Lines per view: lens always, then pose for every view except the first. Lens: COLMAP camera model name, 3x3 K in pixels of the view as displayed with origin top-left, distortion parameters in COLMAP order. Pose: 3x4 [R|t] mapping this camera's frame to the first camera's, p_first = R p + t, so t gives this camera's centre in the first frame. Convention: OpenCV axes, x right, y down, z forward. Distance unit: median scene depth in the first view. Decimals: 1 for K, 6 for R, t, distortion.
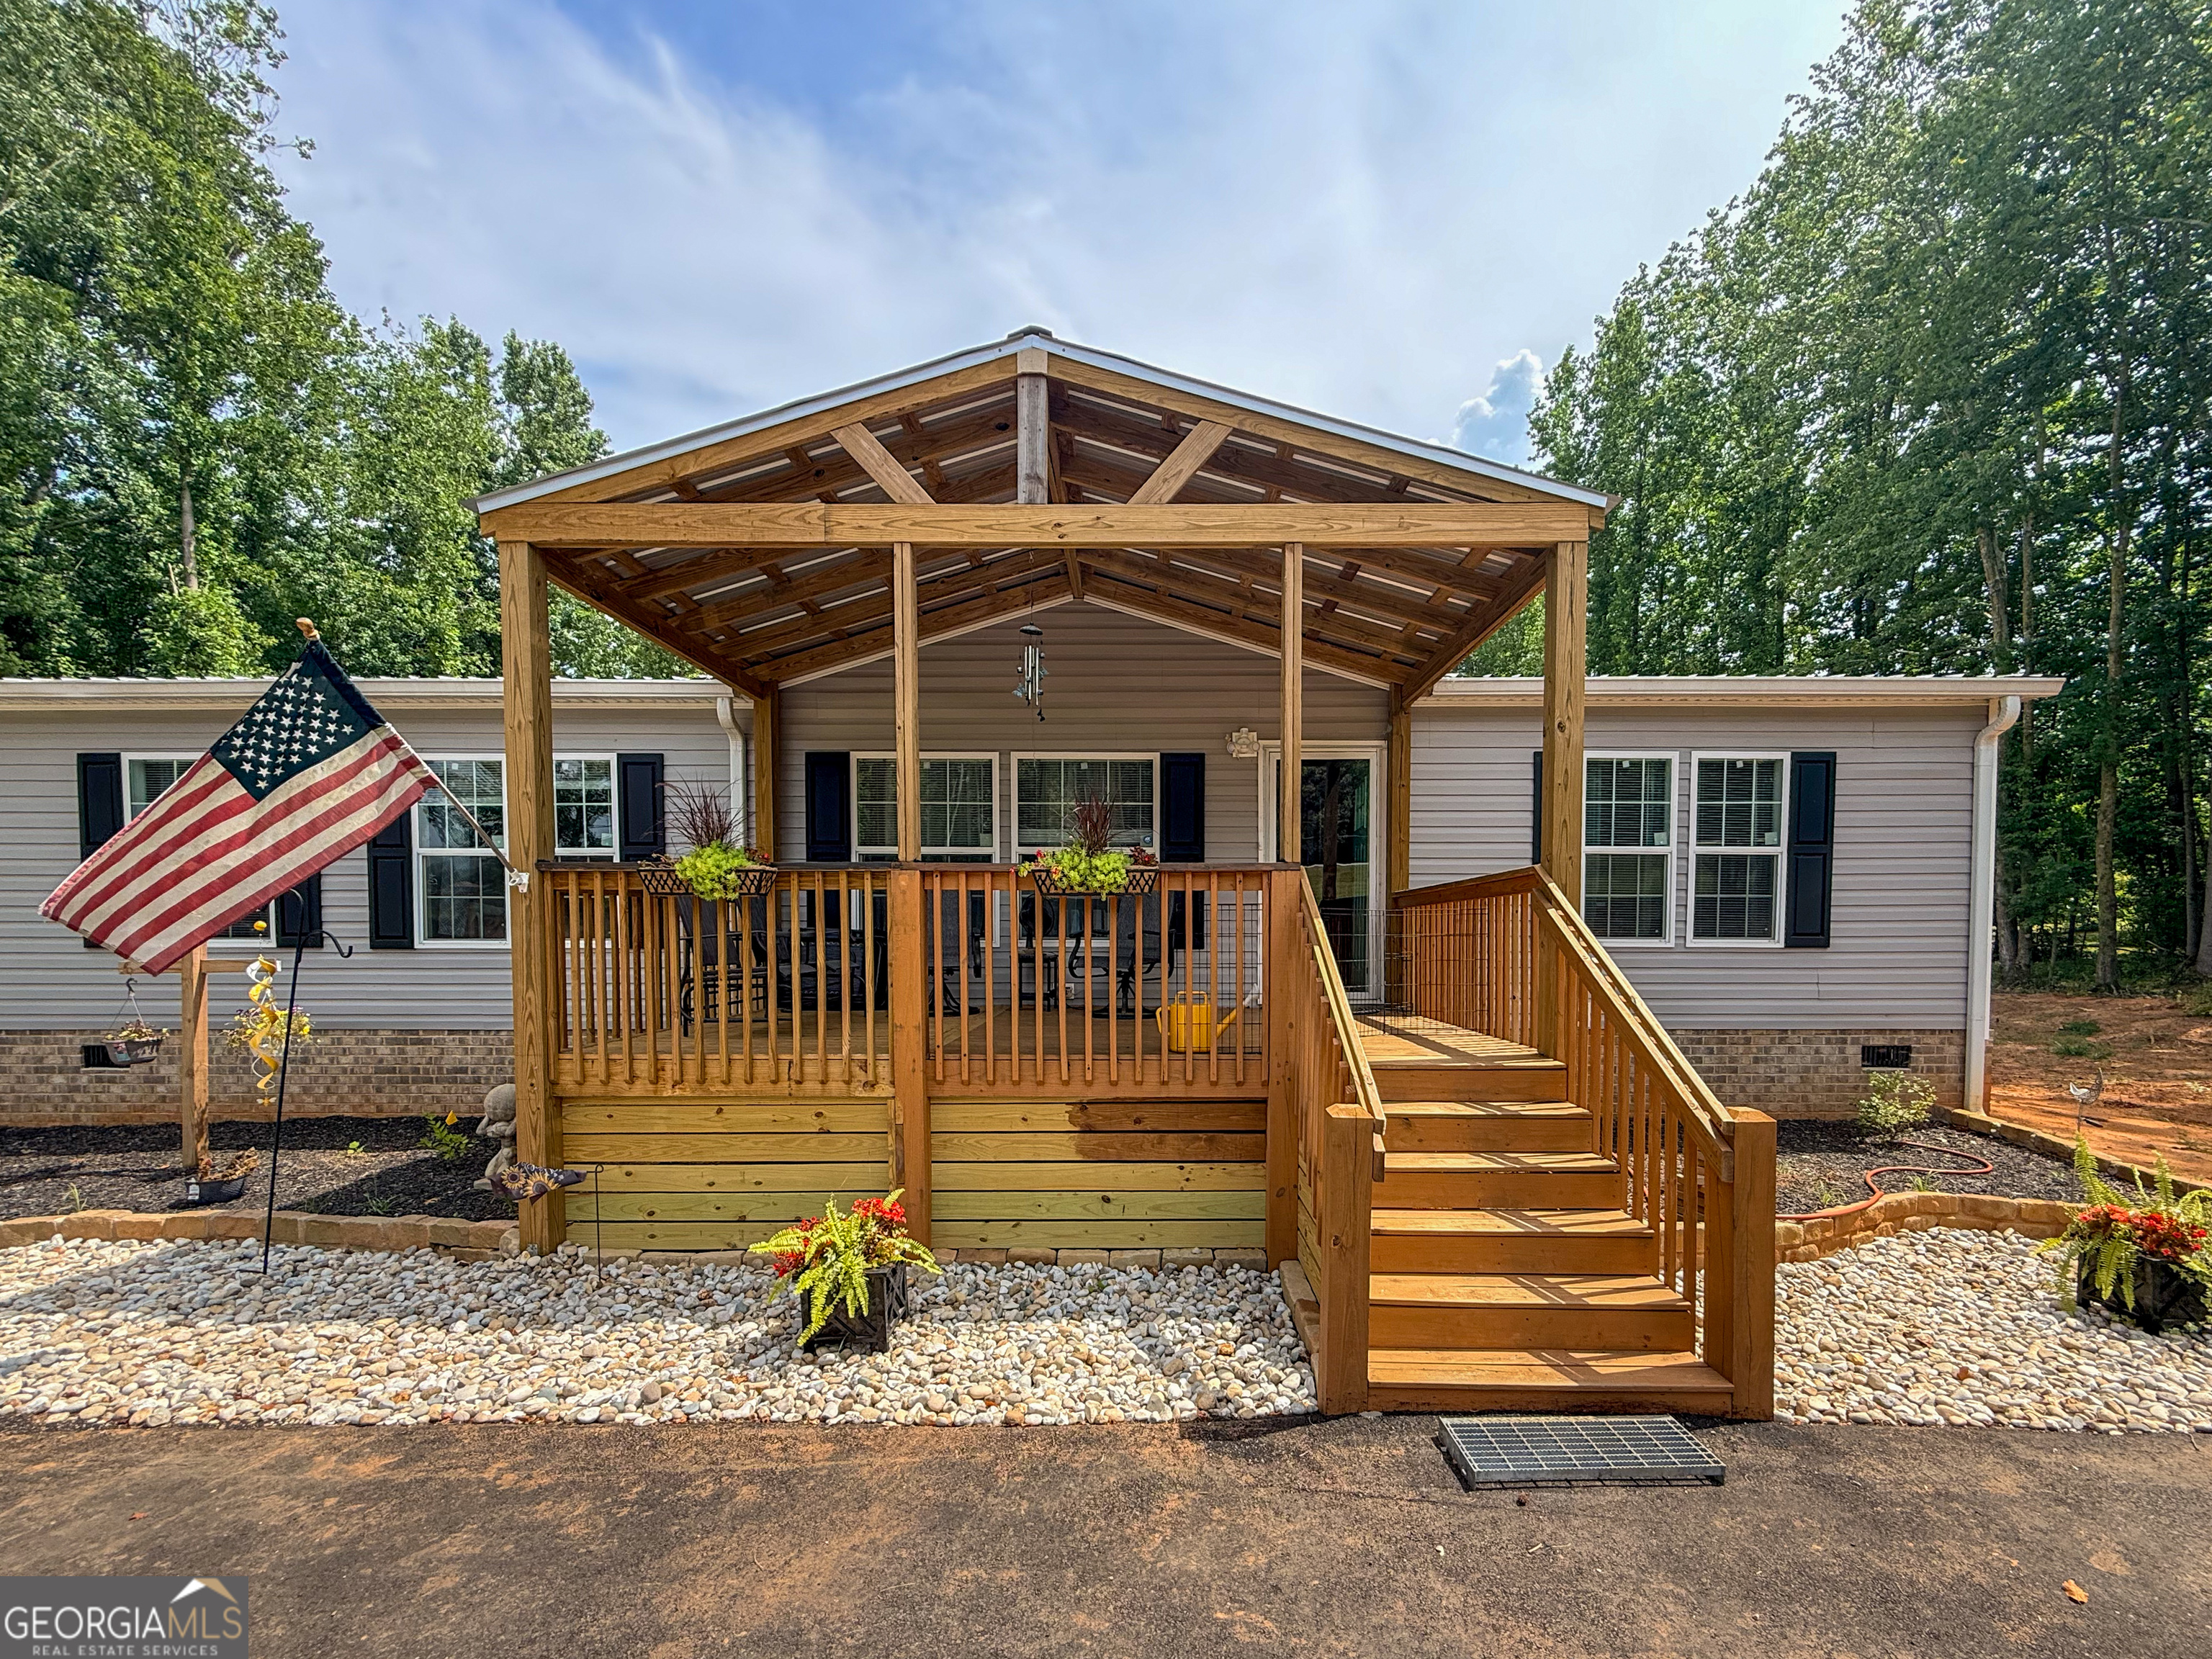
lens RADIAL K [[906.4, 0, 1136.1], [0, 906.4, 939.9], [0, 0, 1]] dist [0.004314, -0.001017]
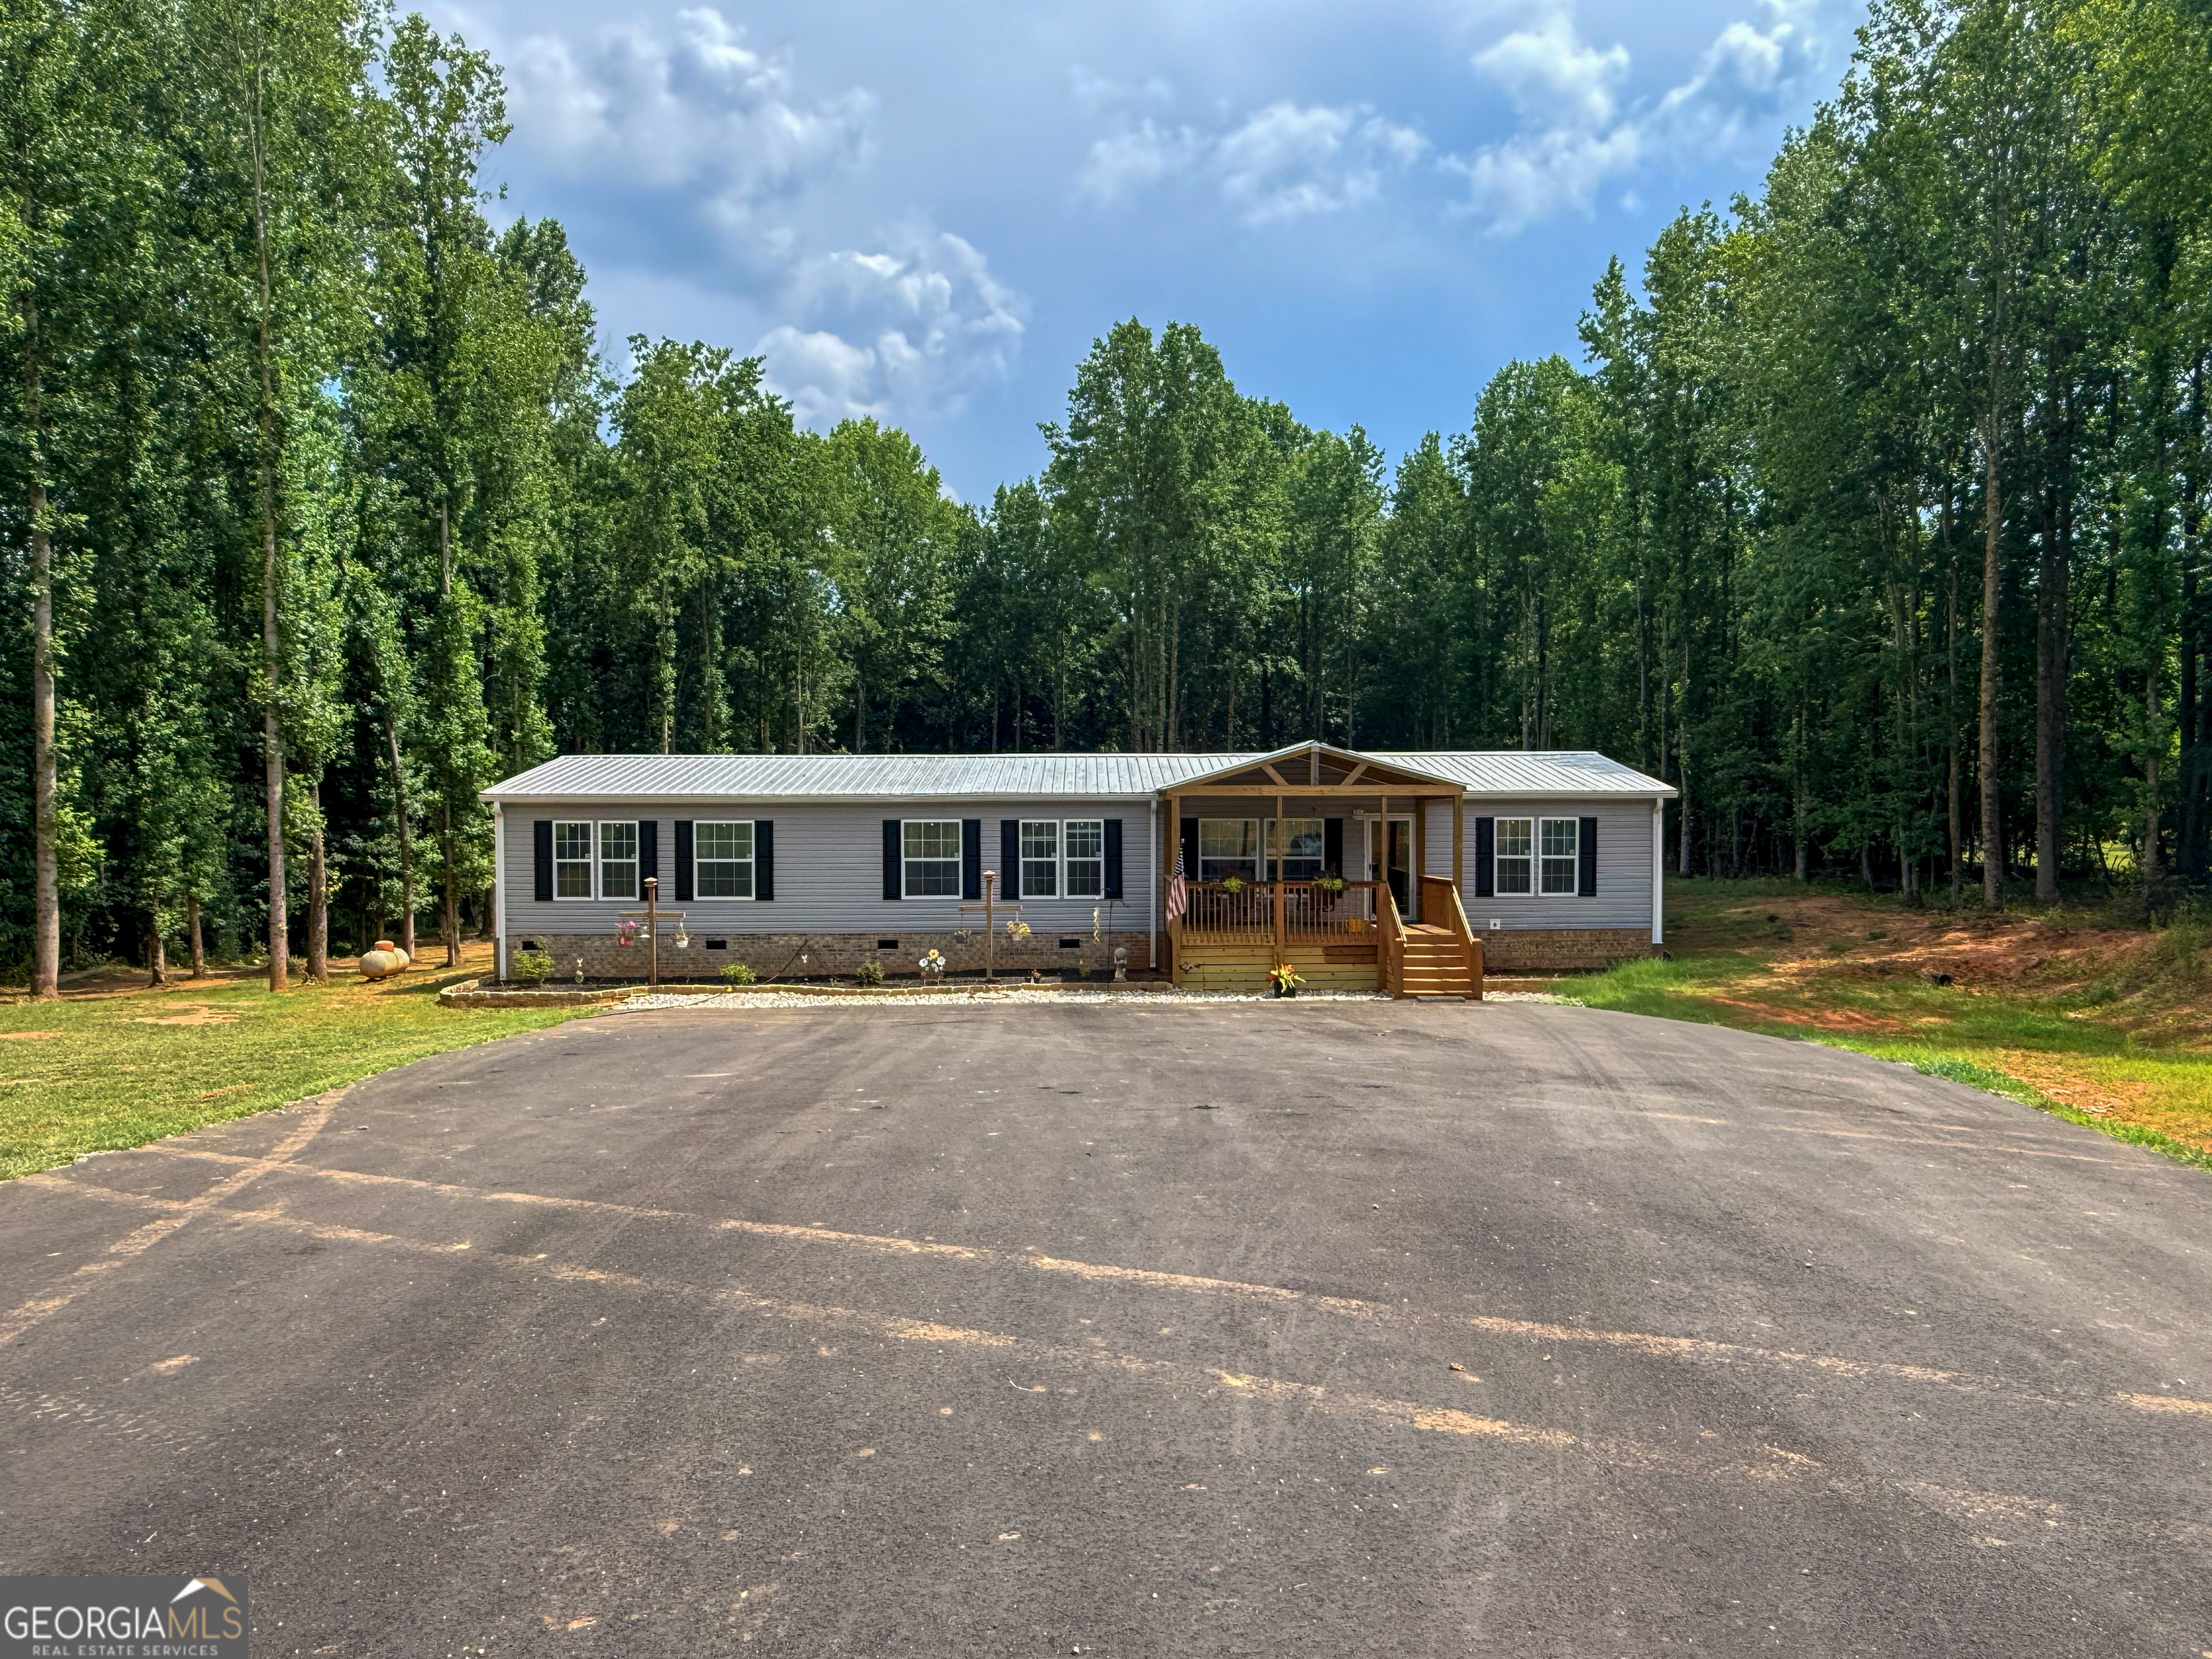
lens RADIAL K [[1585.1, 0, 1116.1], [0, 1585.1, 844.3], [0, 0, 1]] dist [0.005522, -0.001590]
pose [[0.999845, -0.006490, 0.016348, -0.609239], [0.006683, 0.999908, -0.011775, -0.090004], [-0.016270, 0.011882, 0.999797, -3.278630]]
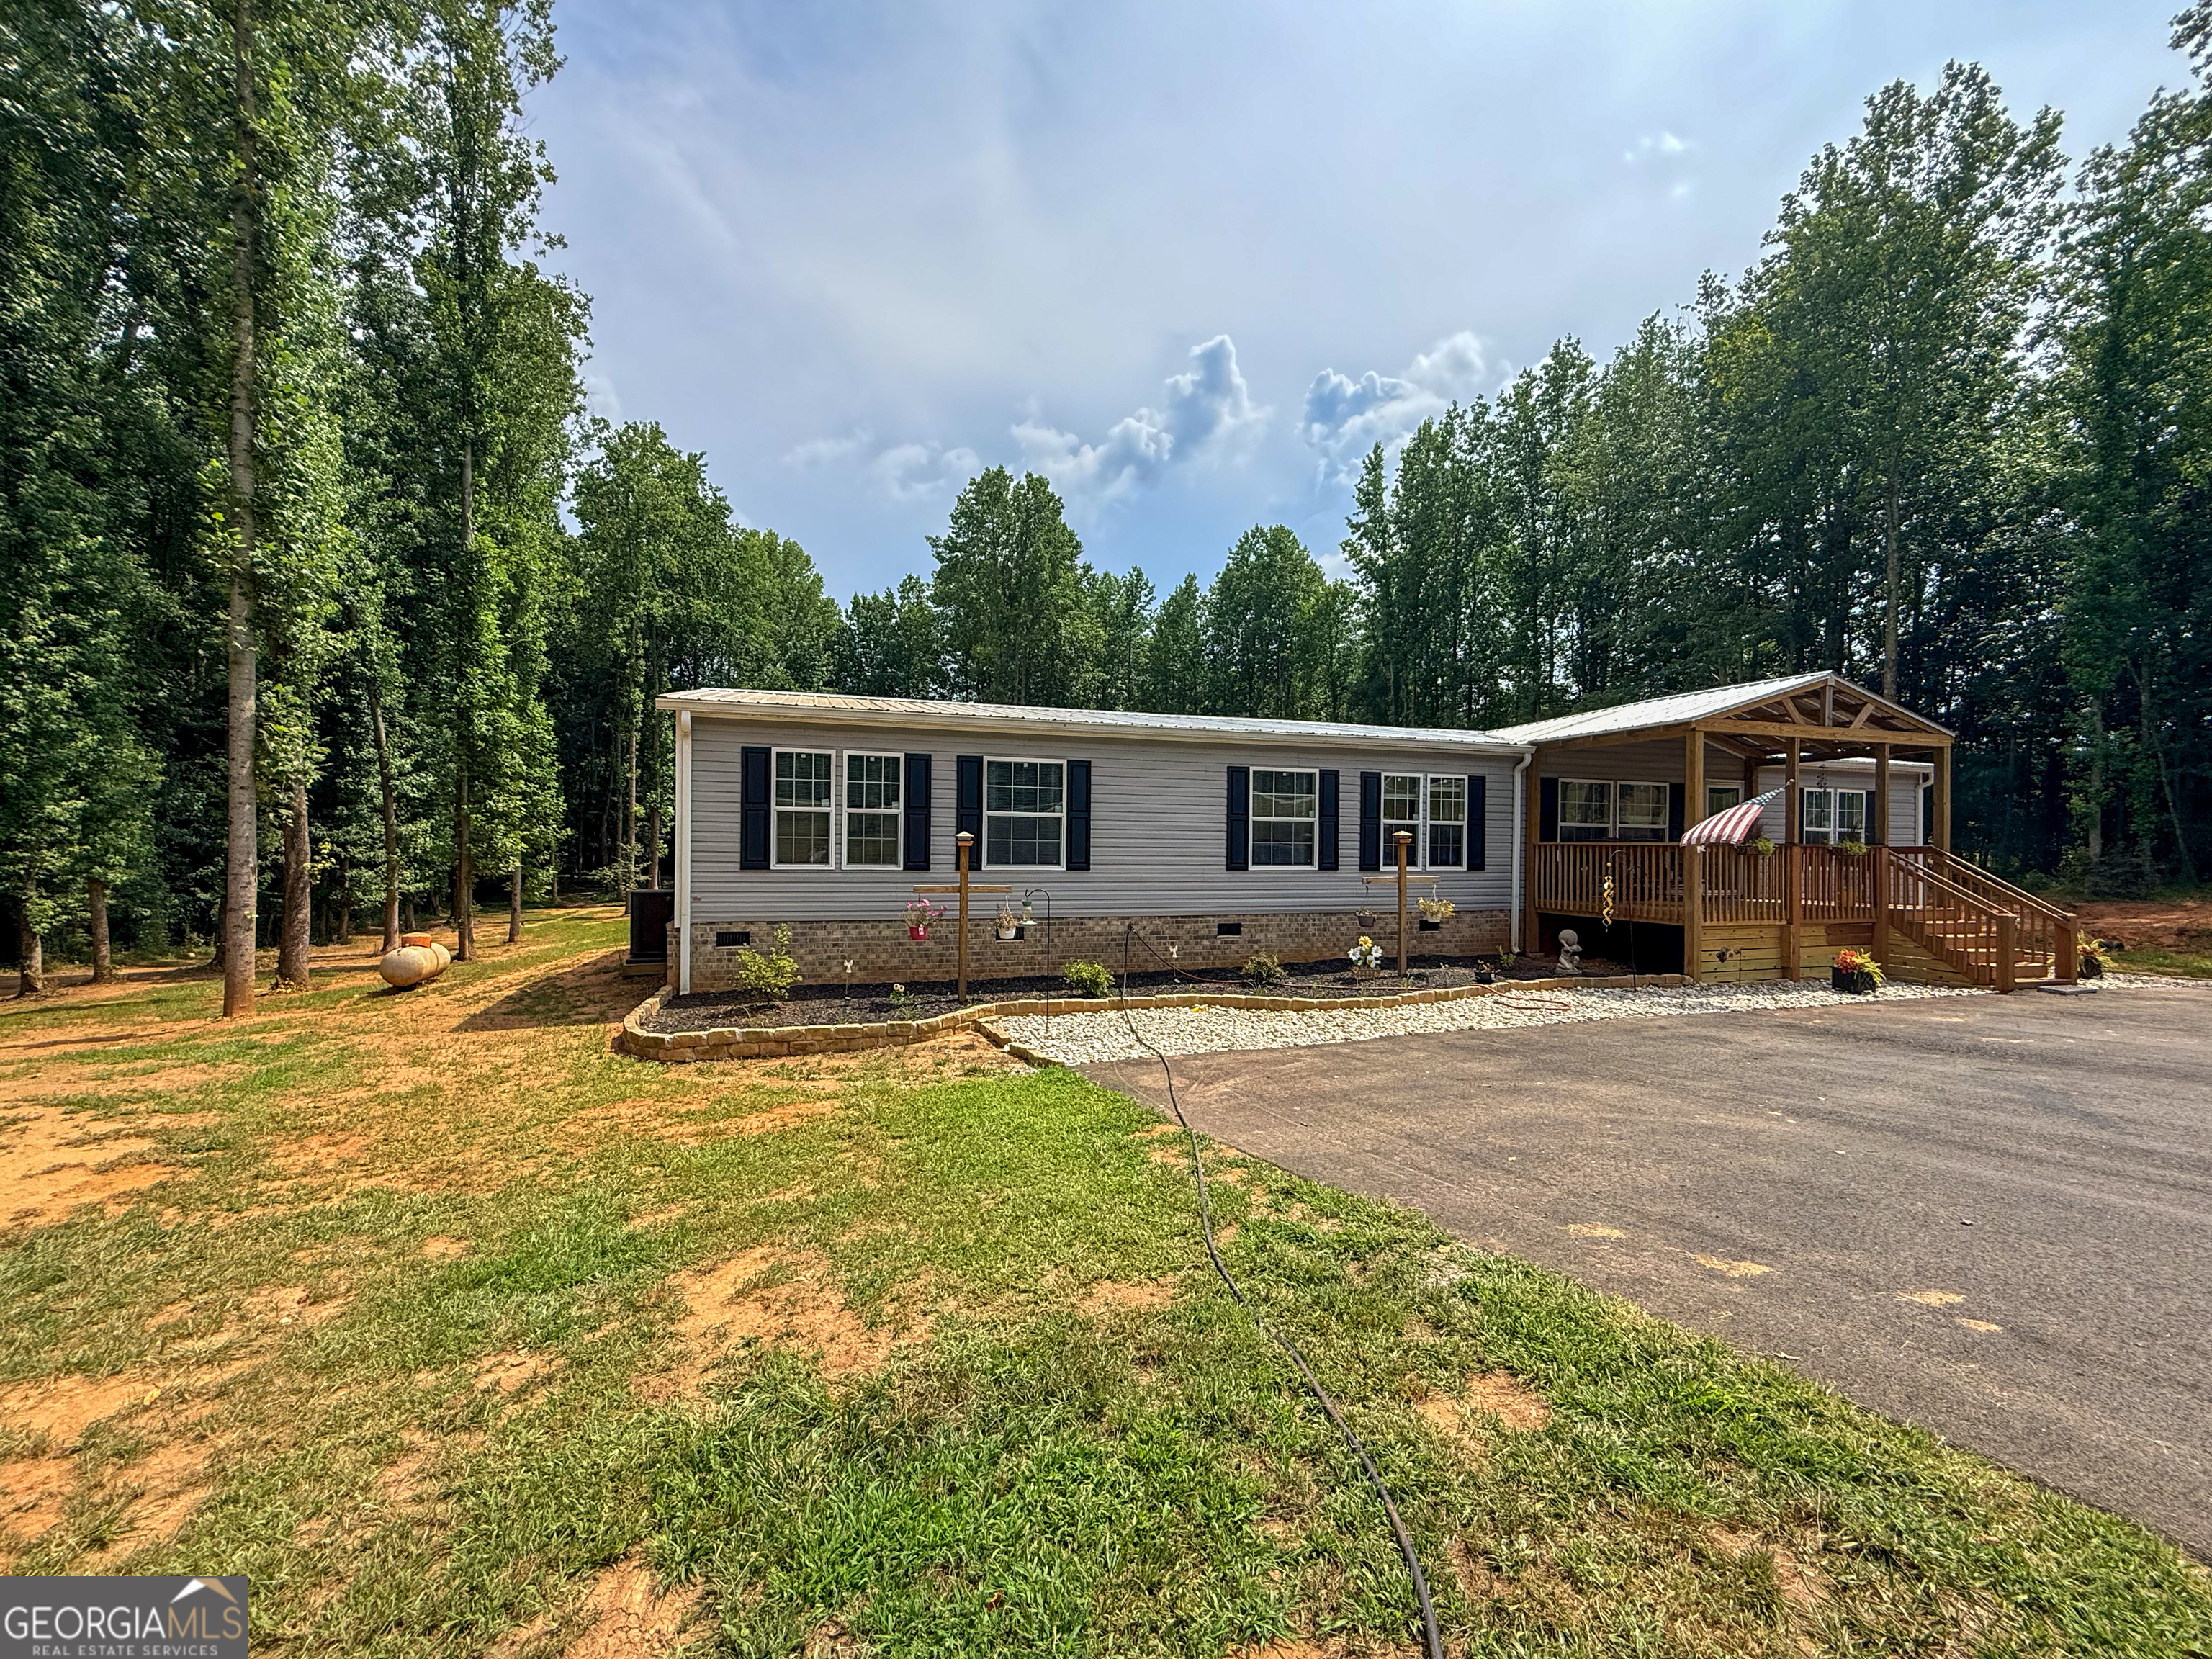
lens RADIAL K [[906.4, 0, 1096.7], [0, 906.4, 842.5], [0, 0, 1]] dist [0.004314, -0.001017]
pose [[0.953734, 0.007495, 0.300559, -1.978418], [0.003123, 0.999388, -0.034831, 0.010477], [-0.300636, 0.034158, 0.953127, -0.694452]]
